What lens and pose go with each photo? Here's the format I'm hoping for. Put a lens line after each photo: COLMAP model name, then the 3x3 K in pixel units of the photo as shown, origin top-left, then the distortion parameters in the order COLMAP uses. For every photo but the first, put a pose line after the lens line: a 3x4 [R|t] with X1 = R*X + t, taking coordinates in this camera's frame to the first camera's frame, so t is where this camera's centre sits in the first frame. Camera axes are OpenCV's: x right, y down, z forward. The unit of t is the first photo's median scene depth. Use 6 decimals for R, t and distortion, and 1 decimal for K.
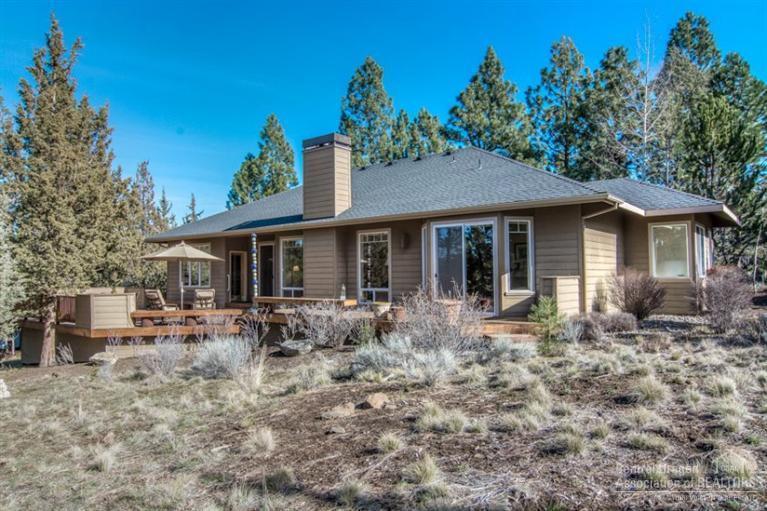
lens RADIAL K [[542.9, 0, 383.5], [0, 542.9, 255.5], [0, 0, 1]] dist [-0.001910, -0.000494]
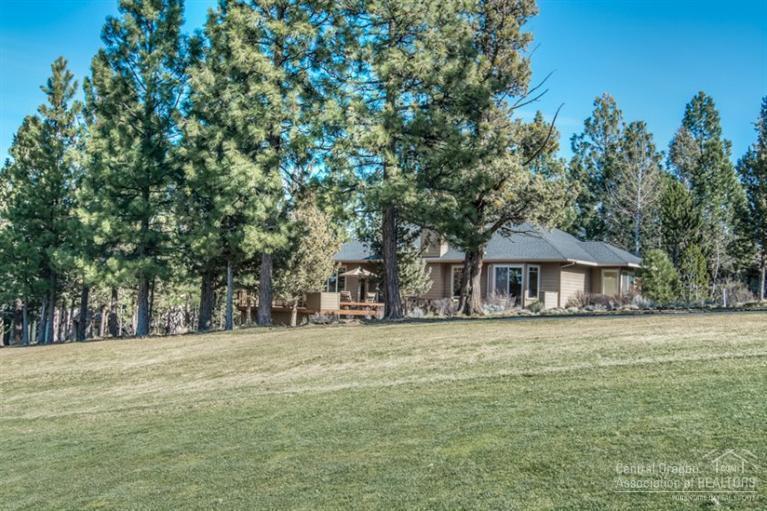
lens RADIAL K [[946.6, 0, 383.5], [0, 946.6, 255.5], [0, 0, 1]] dist [0.006532, 0.003500]
pose [[0.998959, 0.044618, 0.009467, -0.368280], [-0.044411, 0.998792, -0.021026, -0.000193], [-0.010394, 0.020584, 0.999734, -2.612938]]
